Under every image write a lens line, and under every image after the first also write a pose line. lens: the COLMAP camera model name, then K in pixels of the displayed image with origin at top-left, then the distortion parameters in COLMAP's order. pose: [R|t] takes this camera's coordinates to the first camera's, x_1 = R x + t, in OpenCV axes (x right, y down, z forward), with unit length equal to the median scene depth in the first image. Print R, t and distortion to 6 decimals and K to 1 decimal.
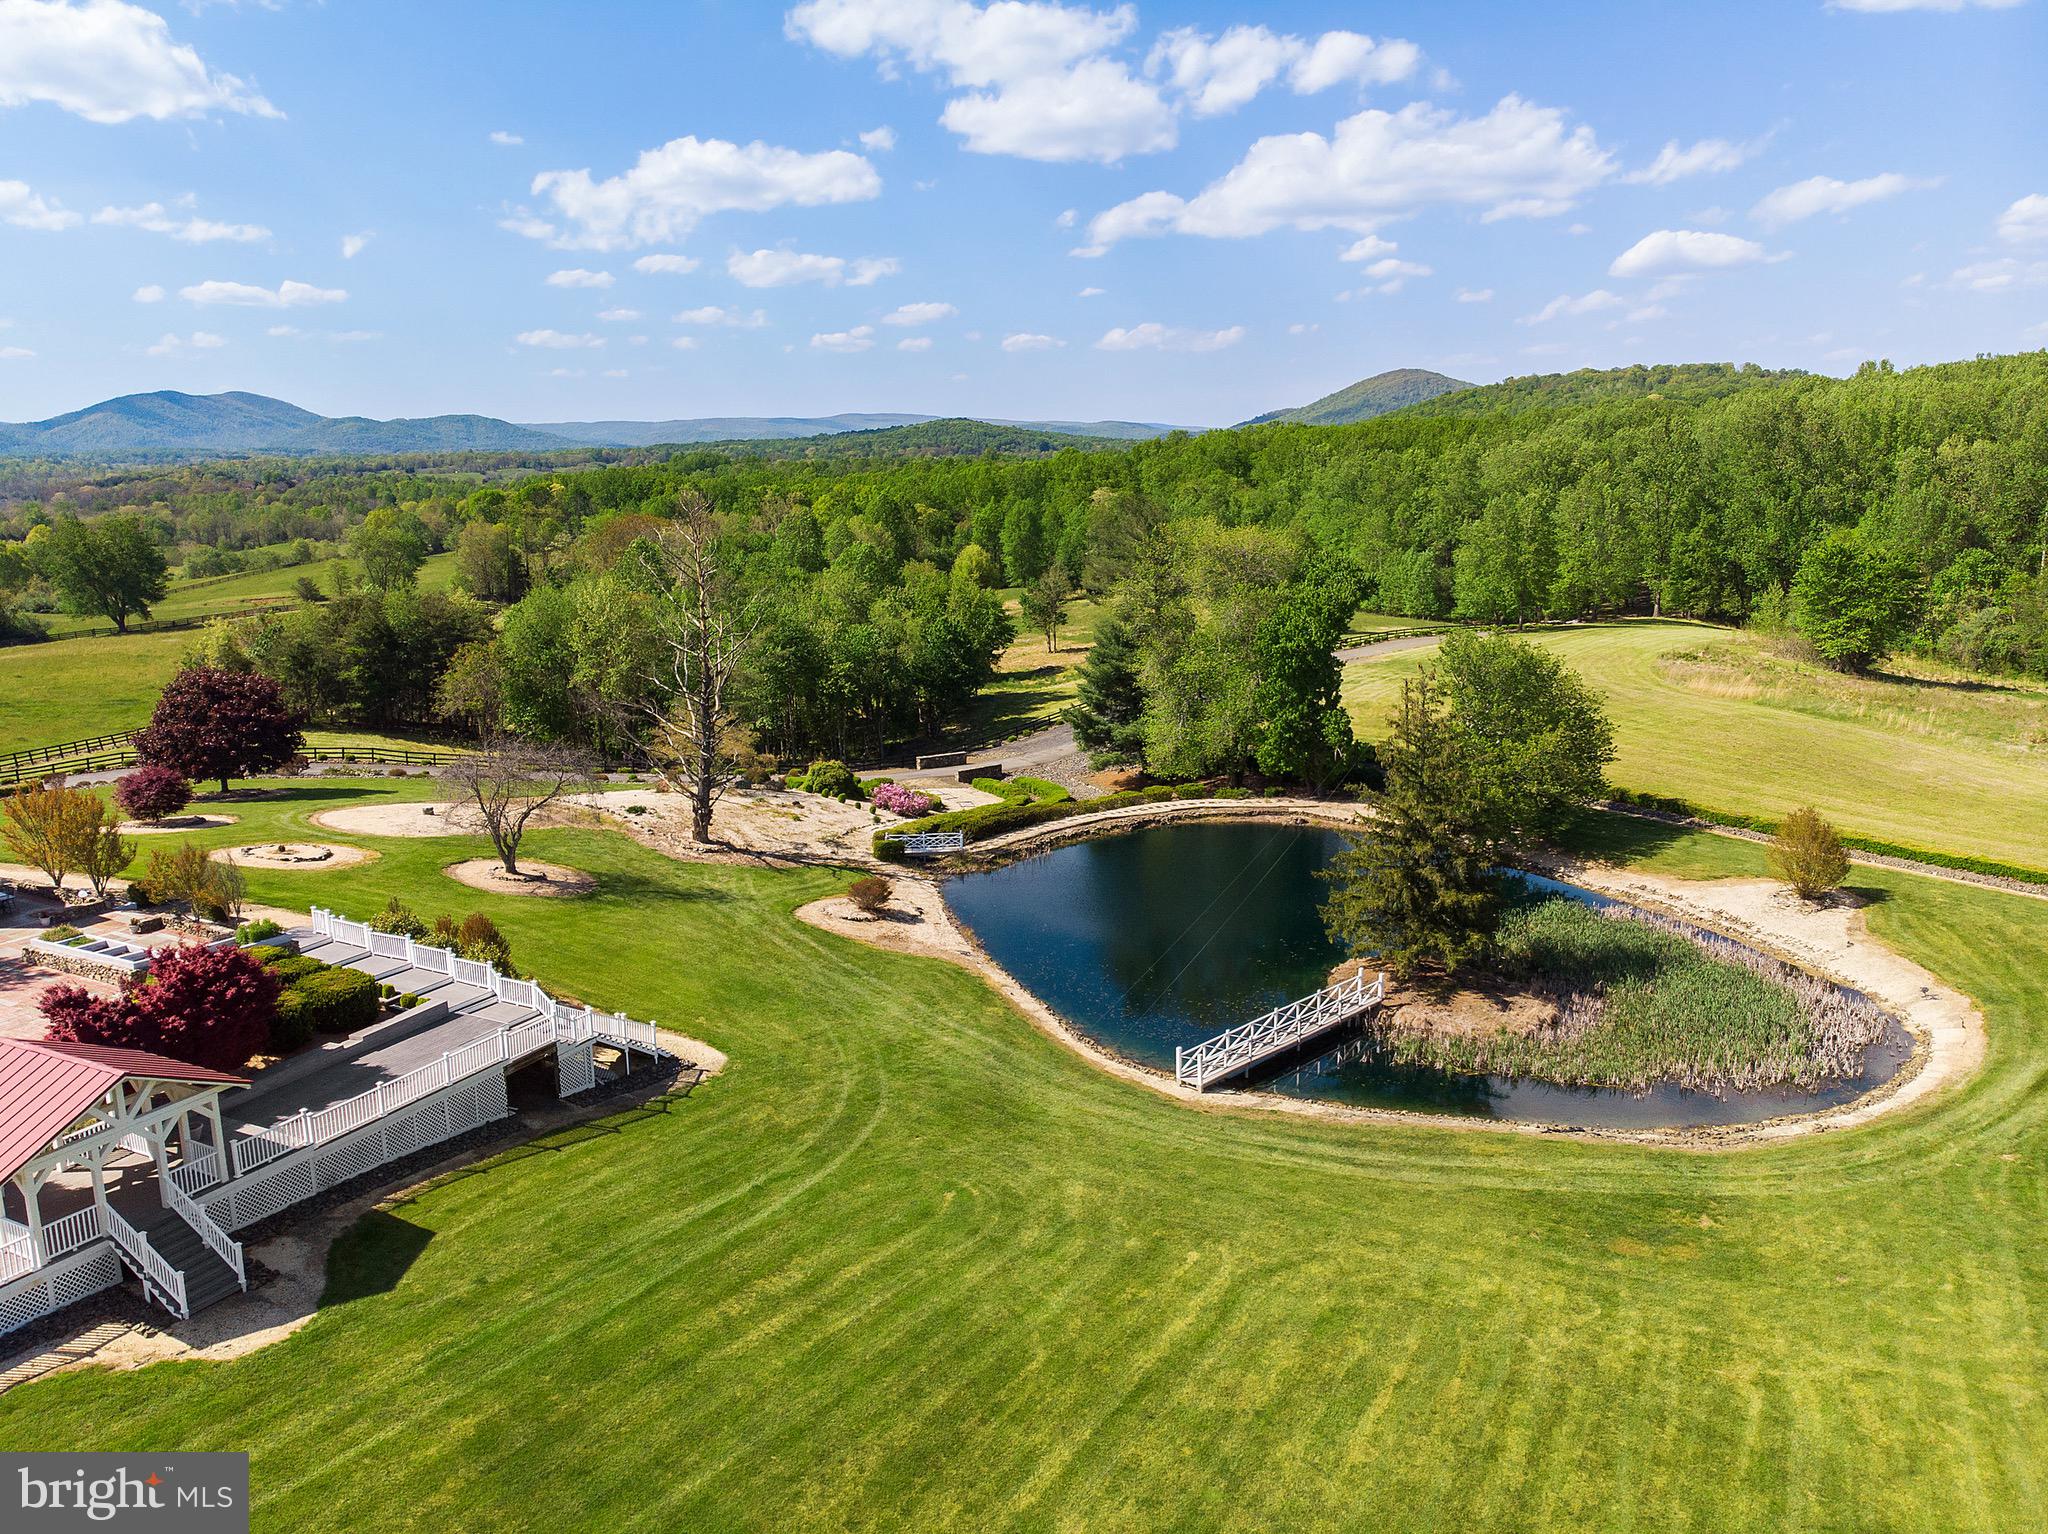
lens RADIAL K [[1515.3, 0, 1027.7], [0, 1515.3, 757.9], [0, 0, 1]] dist [-0.005091, 0.007829]
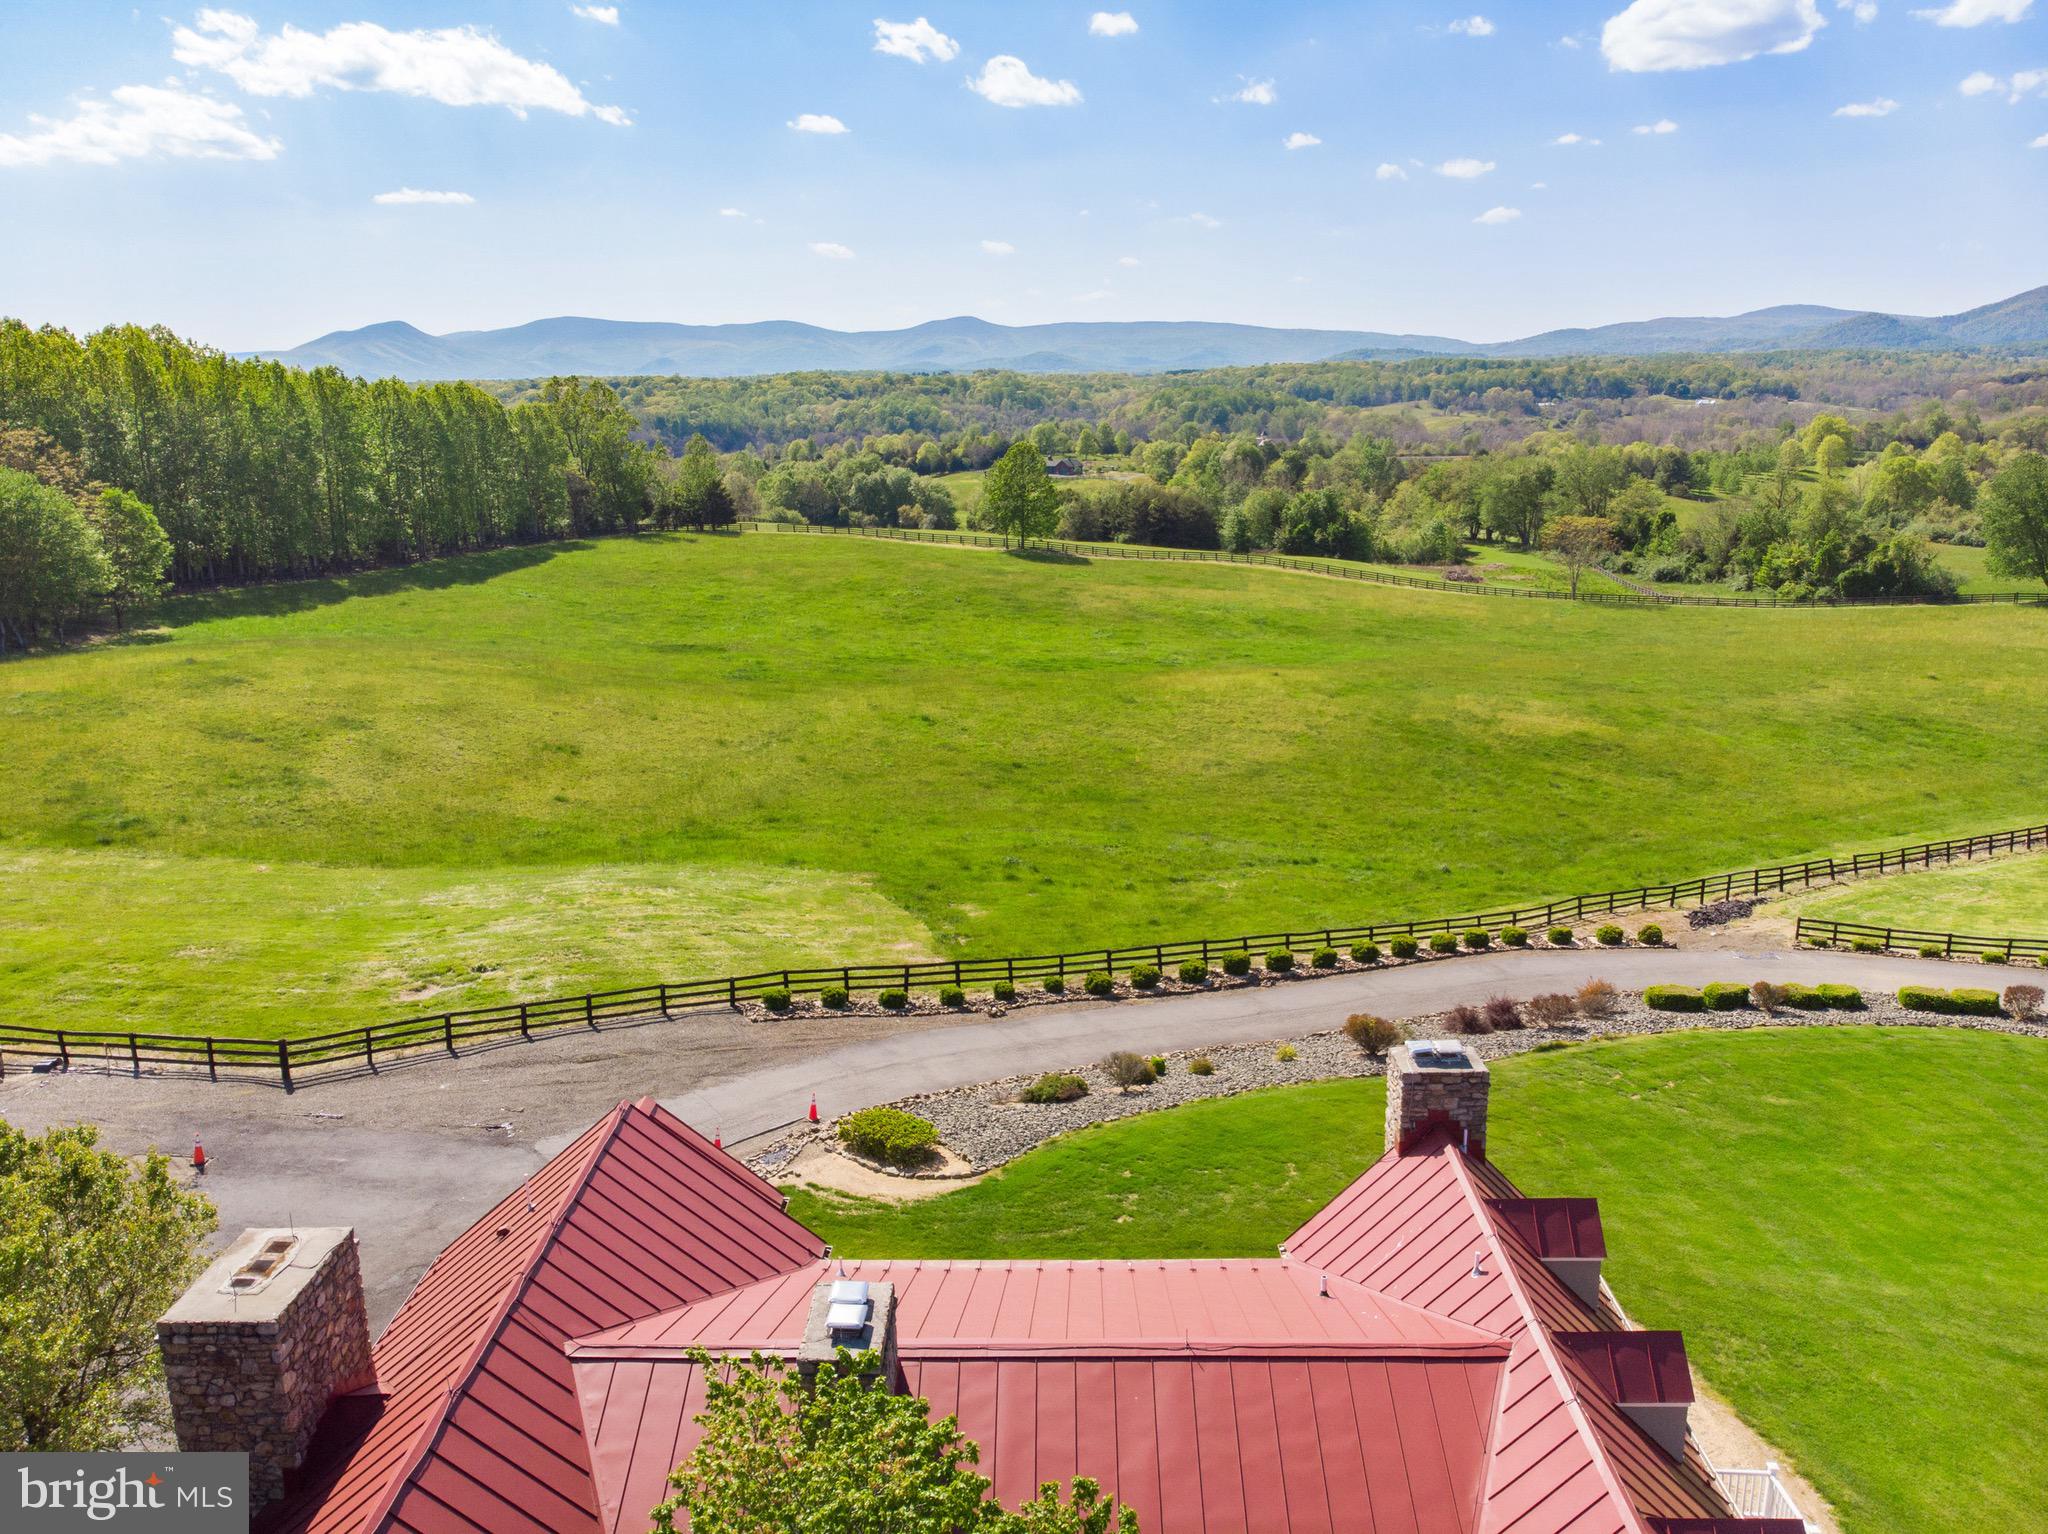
lens RADIAL K [[1457.1, 0, 1024.0], [0, 1457.1, 767.0], [0, 0, 1]] dist [-0.007237, 0.000622]
pose [[0.441974, 0.237541, -0.865005, -0.174028], [-0.163382, 0.969488, 0.182754, -0.052471], [0.882024, 0.060554, 0.467298, 0.199604]]
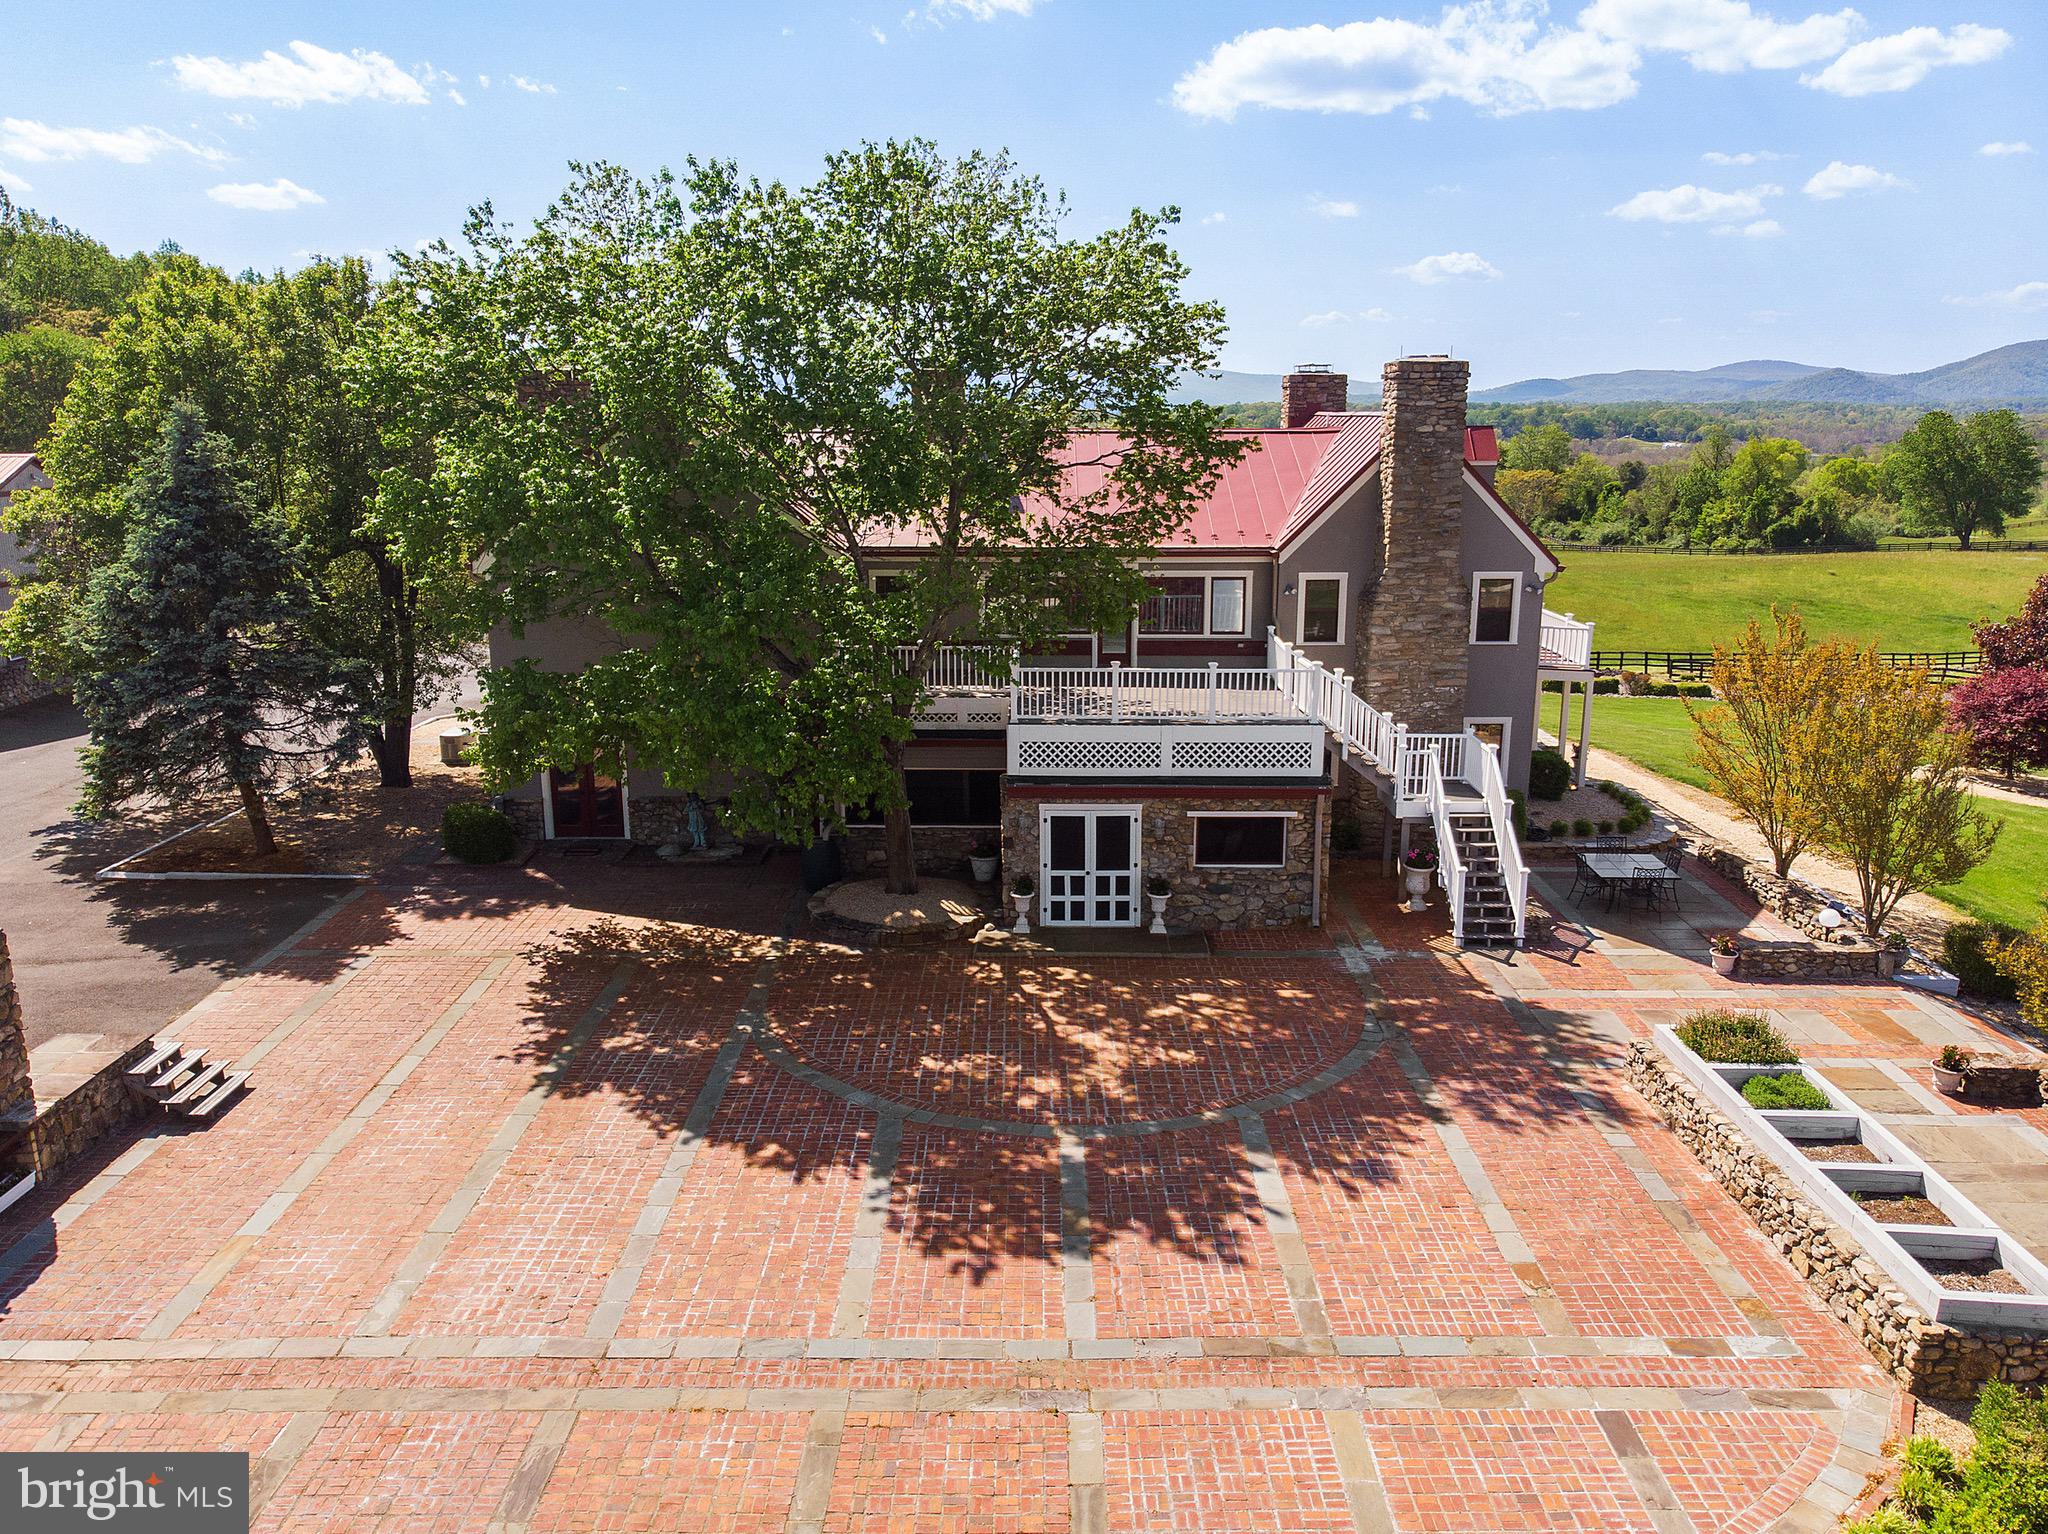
lens RADIAL K [[1495.8, 0, 1040.7], [0, 1495.8, 766.1], [0, 0, 1]] dist [-0.004715, 0.016758]
pose [[0.468289, 0.209985, -0.858261, -0.110128], [-0.180655, 0.973585, 0.139631, 0.009852], [0.864910, 0.089661, 0.493854, 0.175067]]
